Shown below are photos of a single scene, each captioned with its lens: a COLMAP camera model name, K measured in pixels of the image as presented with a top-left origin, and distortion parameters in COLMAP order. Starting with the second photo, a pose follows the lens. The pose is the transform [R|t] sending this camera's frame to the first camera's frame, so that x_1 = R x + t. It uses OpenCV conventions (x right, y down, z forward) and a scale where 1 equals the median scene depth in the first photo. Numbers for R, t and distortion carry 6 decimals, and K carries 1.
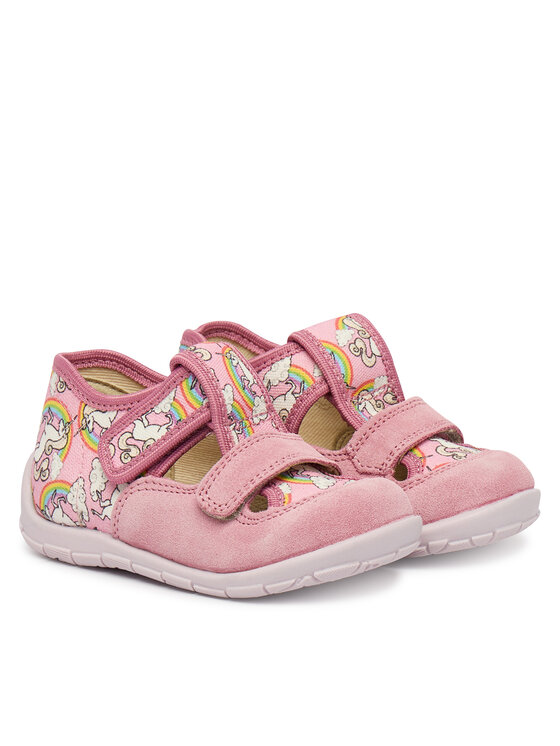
lens RADIAL K [[2120.4, 0, 280.0], [0, 2120.4, 373.0], [0, 0, 1]] dist [0.030557, 0.033260]
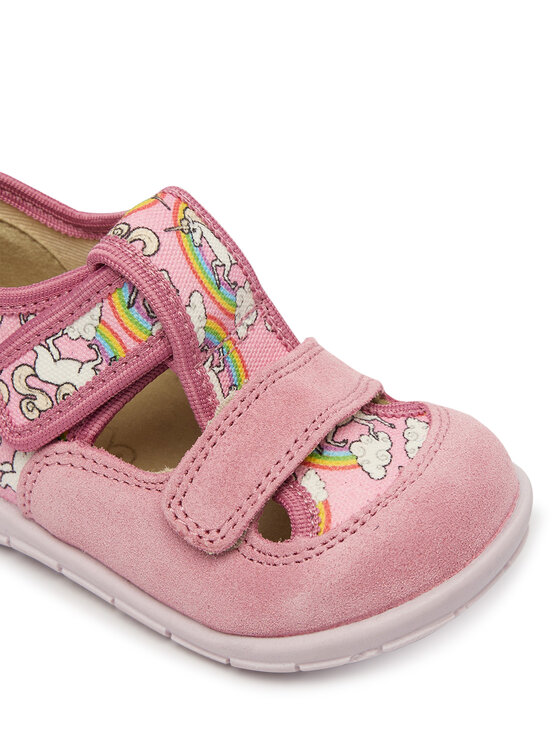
lens RADIAL K [[1060.3, 0, 280.0], [0, 1060.3, 373.0], [0, 0, 1]] dist [0.006556, -0.002597]
pose [[0.988513, -0.102300, 0.111248, -0.035300], [0.039470, 0.885289, 0.463363, -0.105597], [-0.145889, -0.453649, 0.879158, 0.736096]]
